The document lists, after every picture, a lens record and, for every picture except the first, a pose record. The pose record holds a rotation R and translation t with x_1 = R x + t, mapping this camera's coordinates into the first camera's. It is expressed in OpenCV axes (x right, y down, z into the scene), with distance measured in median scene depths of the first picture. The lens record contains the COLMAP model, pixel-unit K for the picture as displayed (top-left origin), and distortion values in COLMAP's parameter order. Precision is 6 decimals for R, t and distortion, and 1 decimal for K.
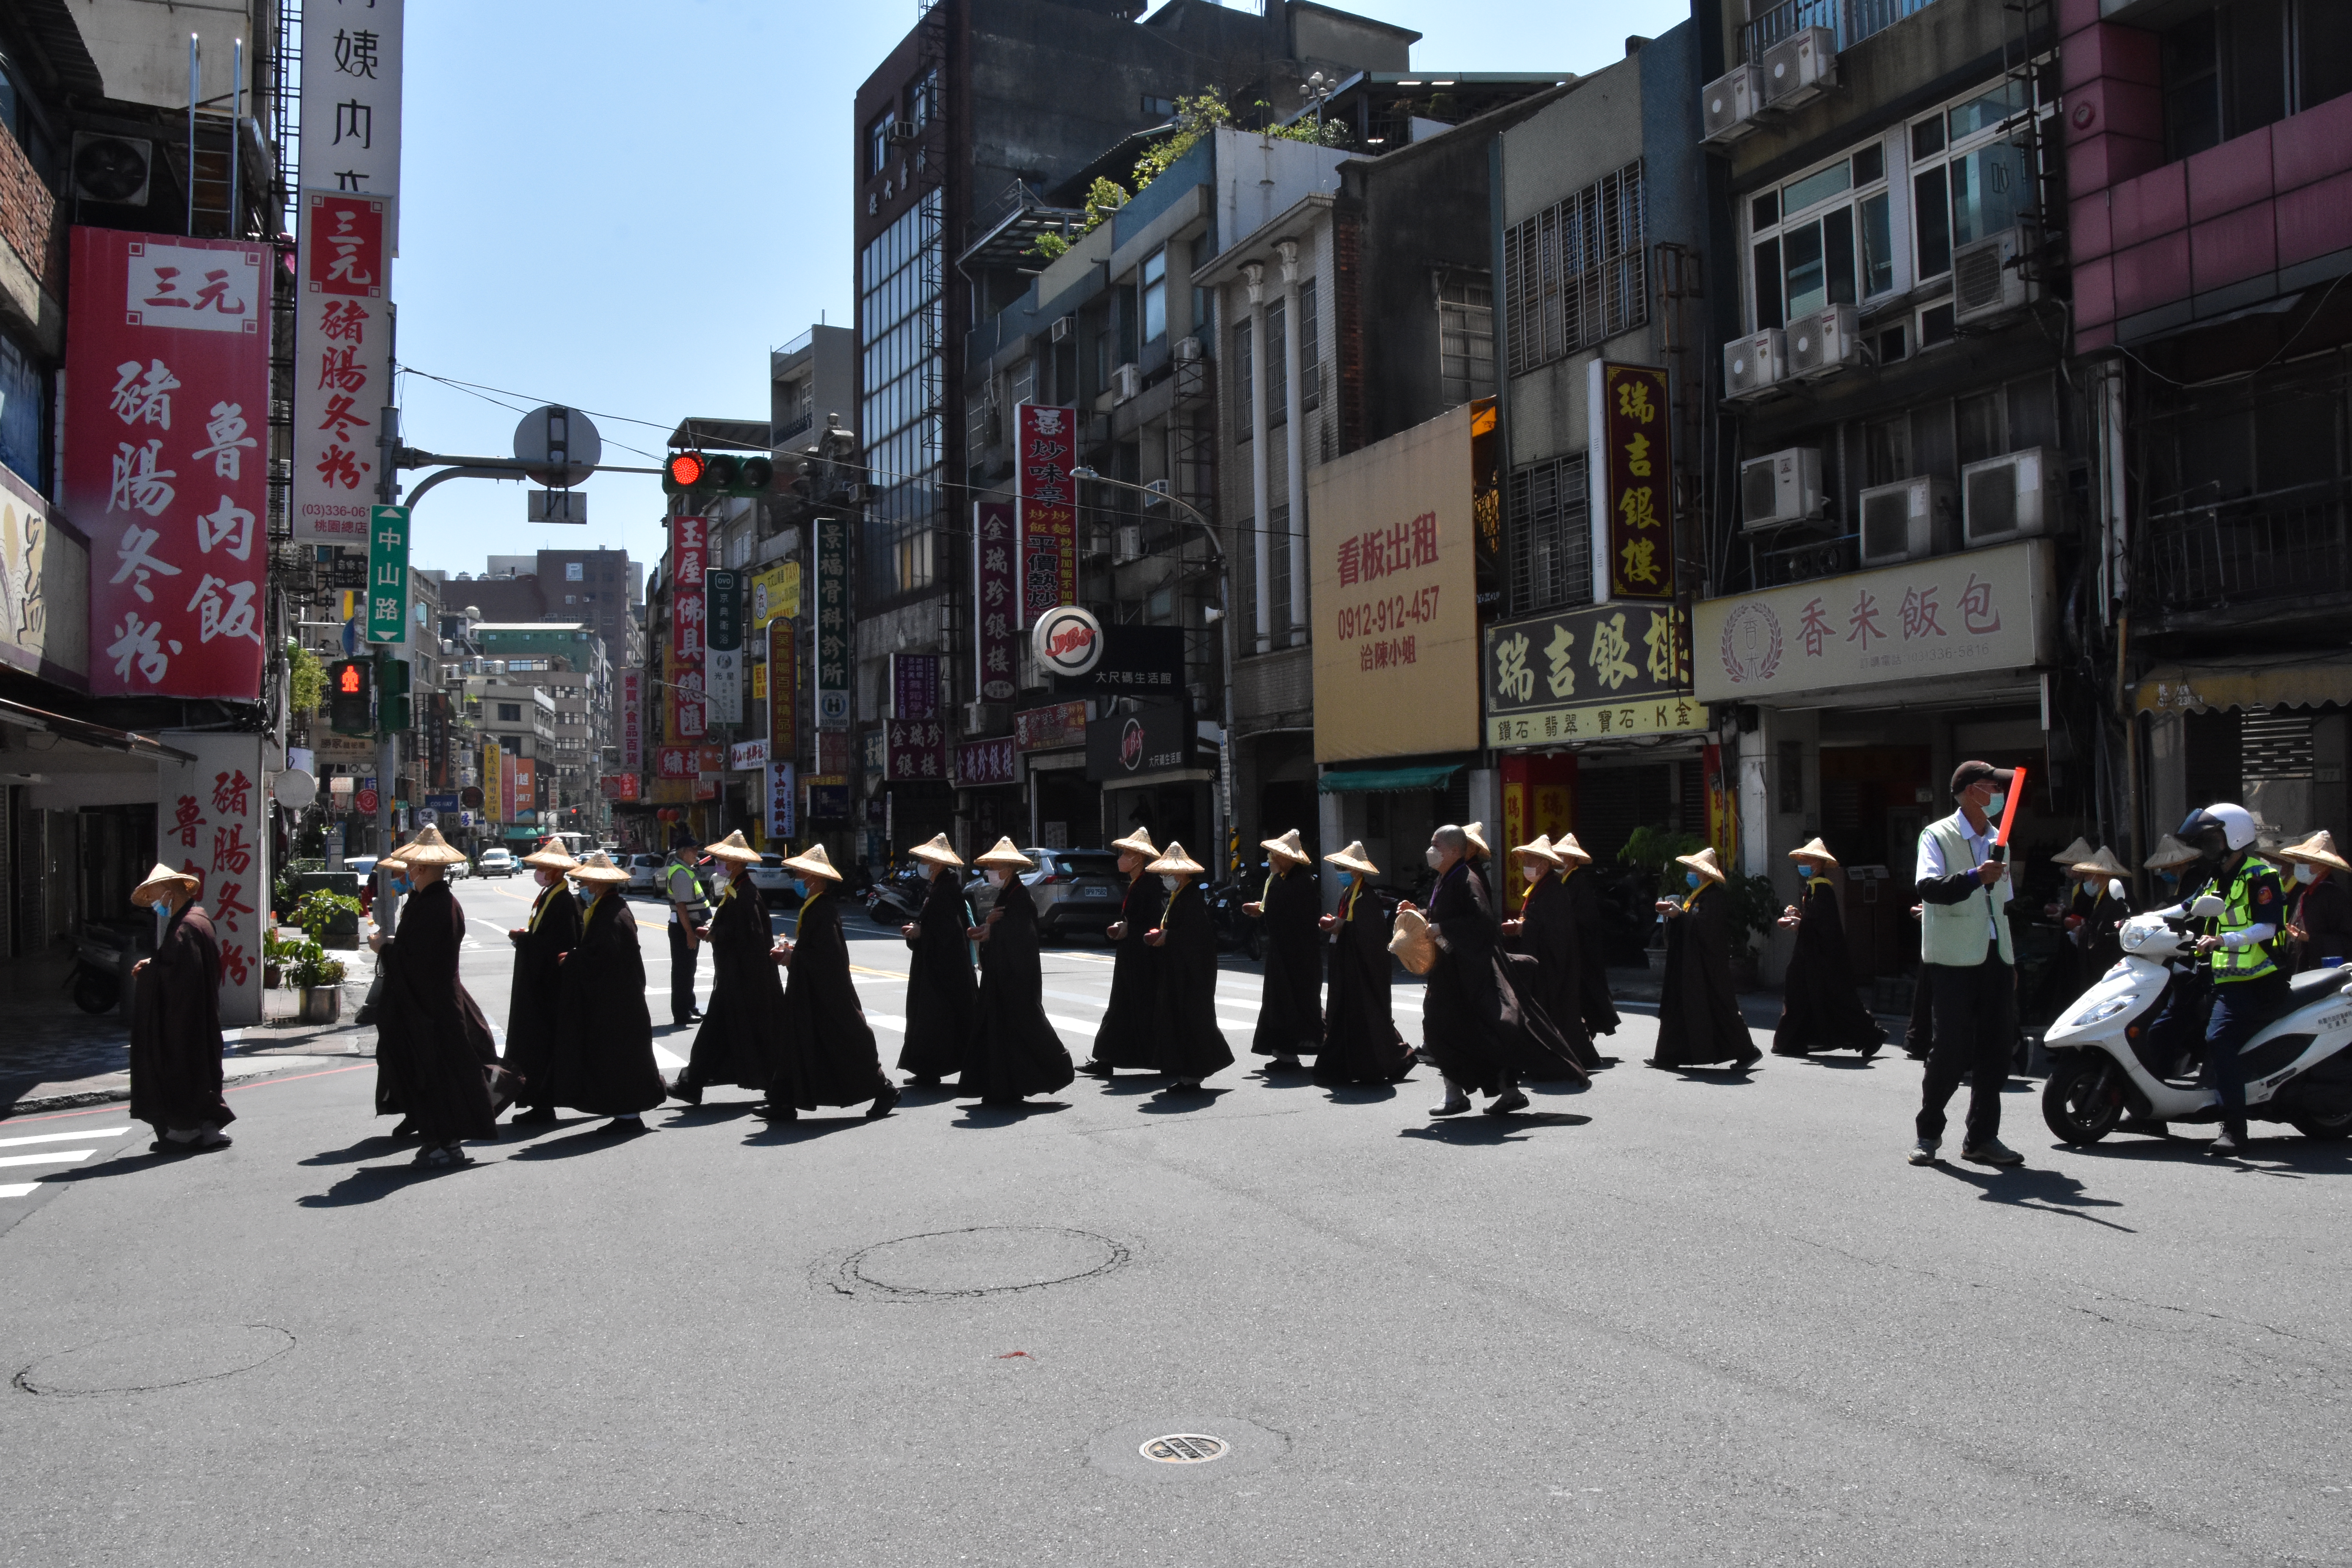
lens RADIAL K [[1844.6, 0, 1196.2], [0, 1844.6, 813.8], [0, 0, 1]] dist [-0.149770, 0.103359]
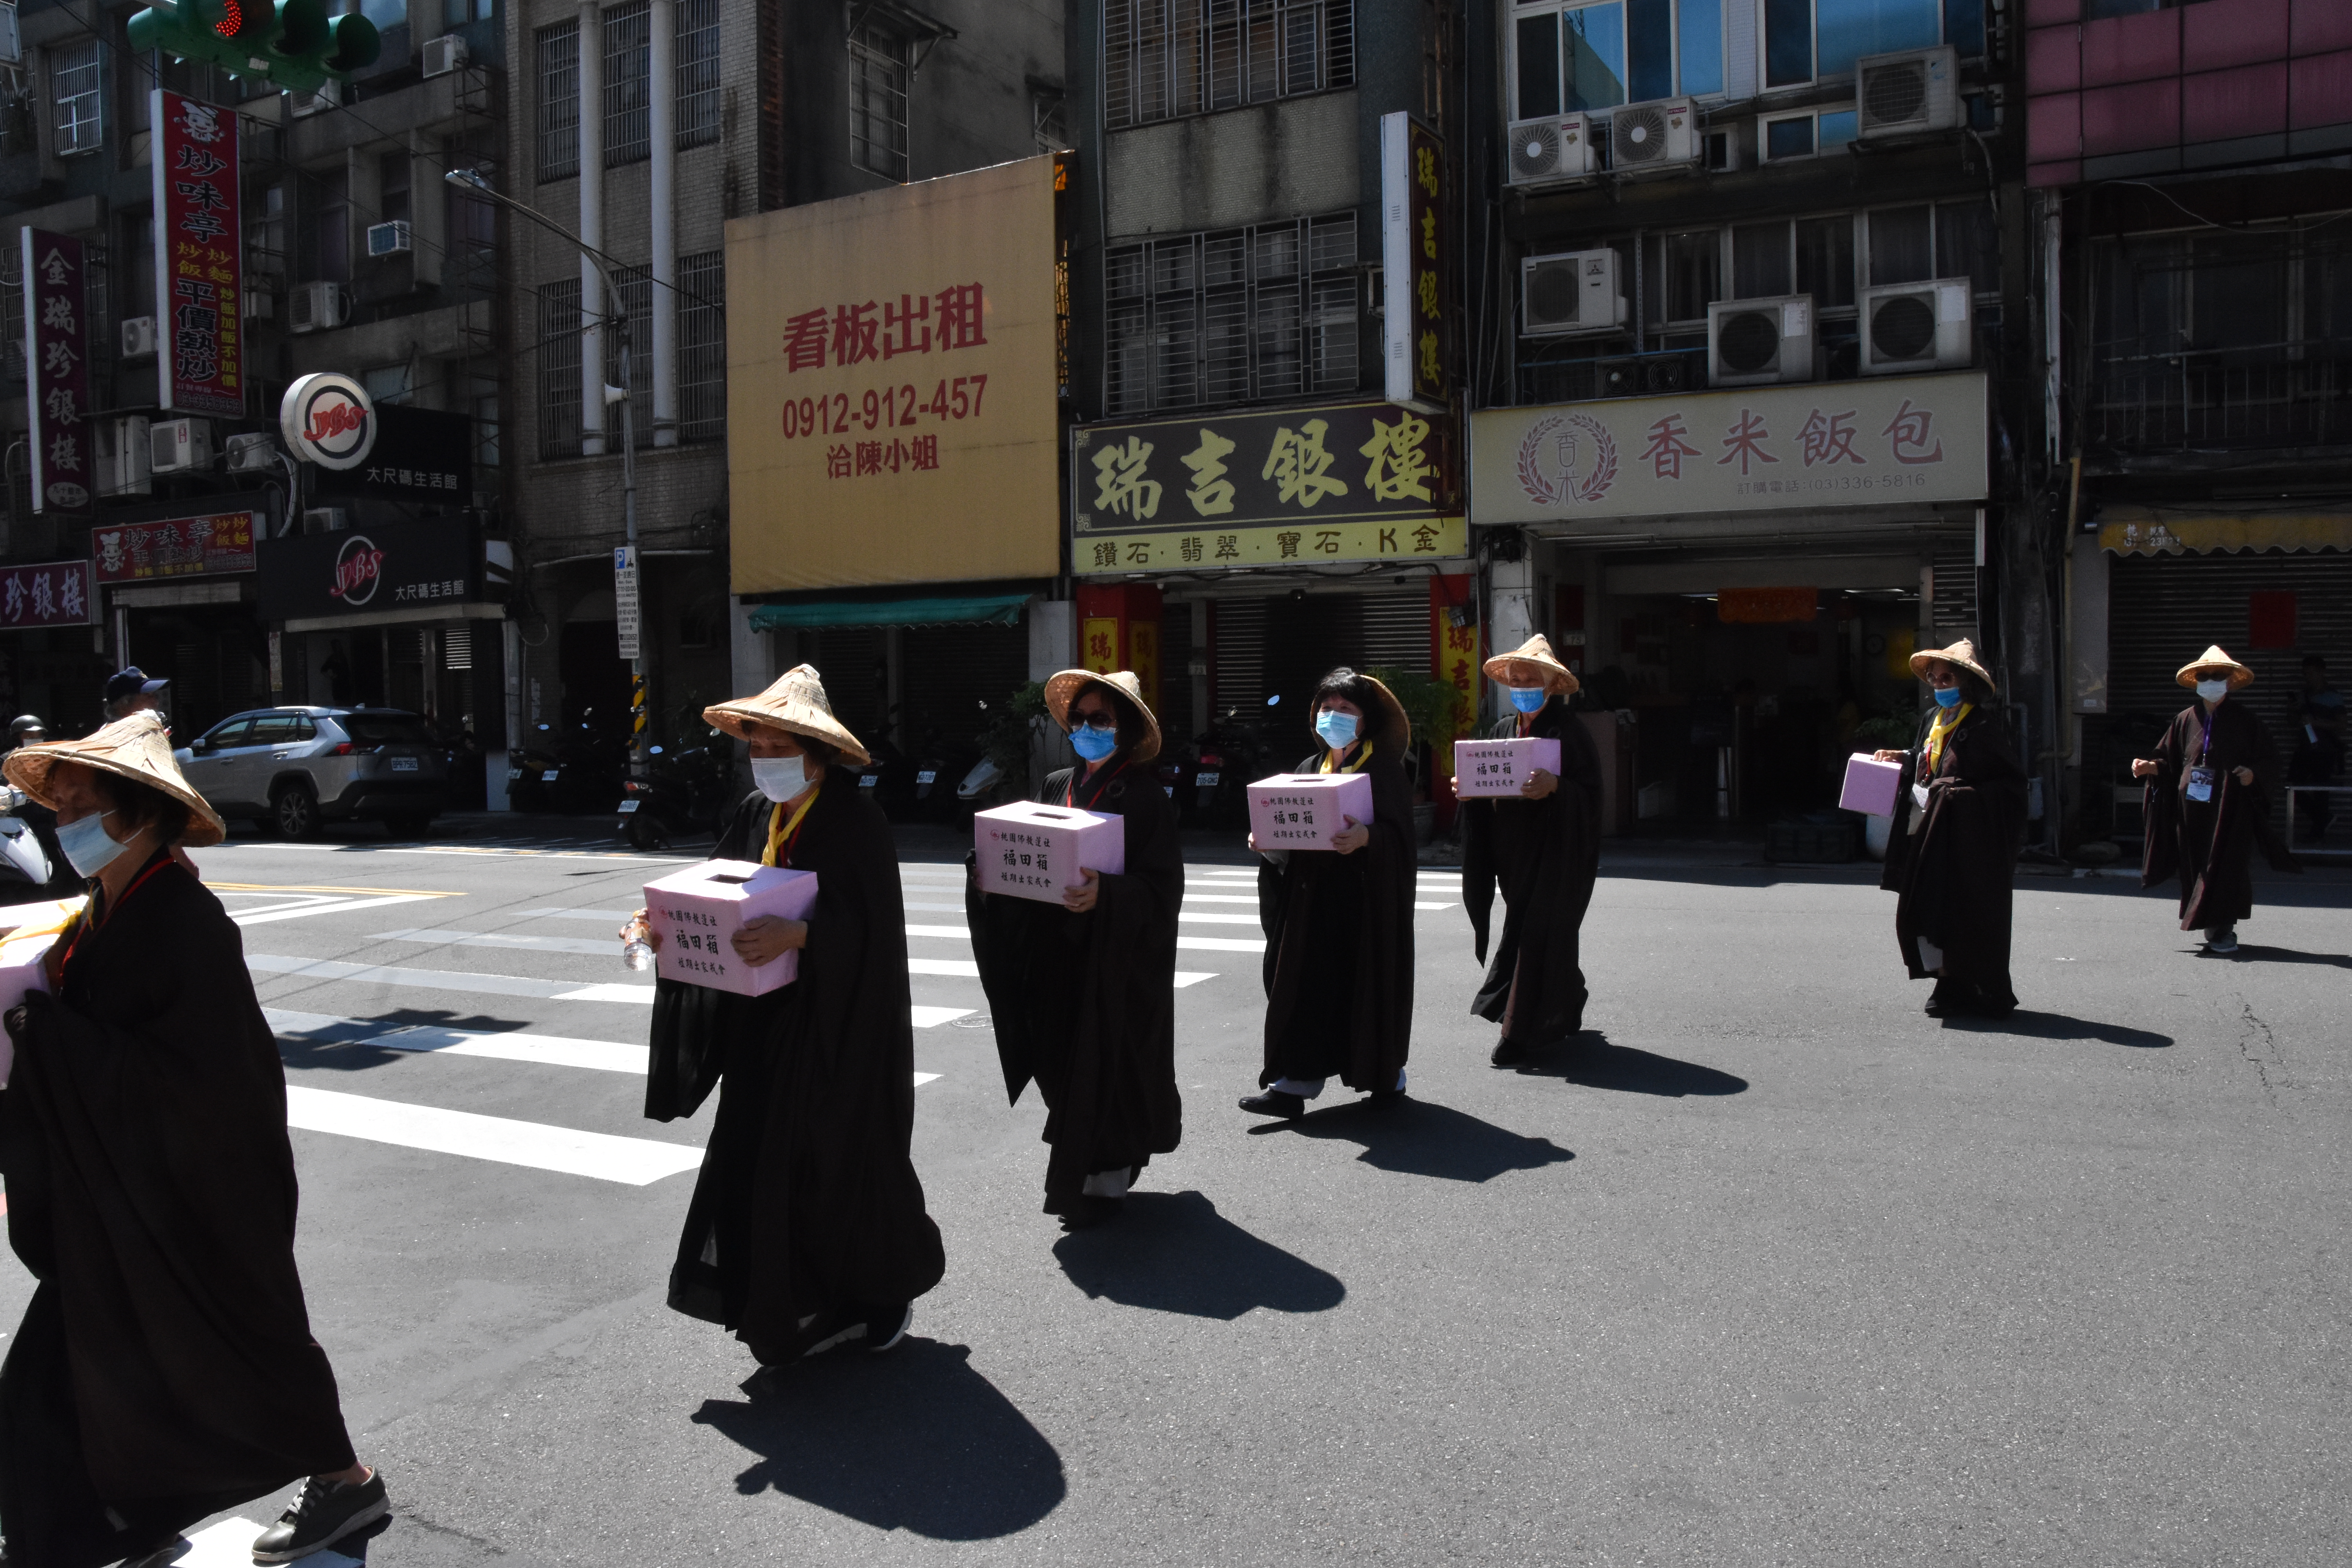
lens RADIAL K [[1844.6, 0, 1196.2], [0, 1844.6, 813.8], [0, 0, 1]] dist [-0.149770, 0.103359]
pose [[0.795647, -0.038106, 0.604561, -0.316150], [-0.003837, 0.997682, 0.067936, 0.015968], [-0.605748, -0.056373, 0.793657, 0.312878]]
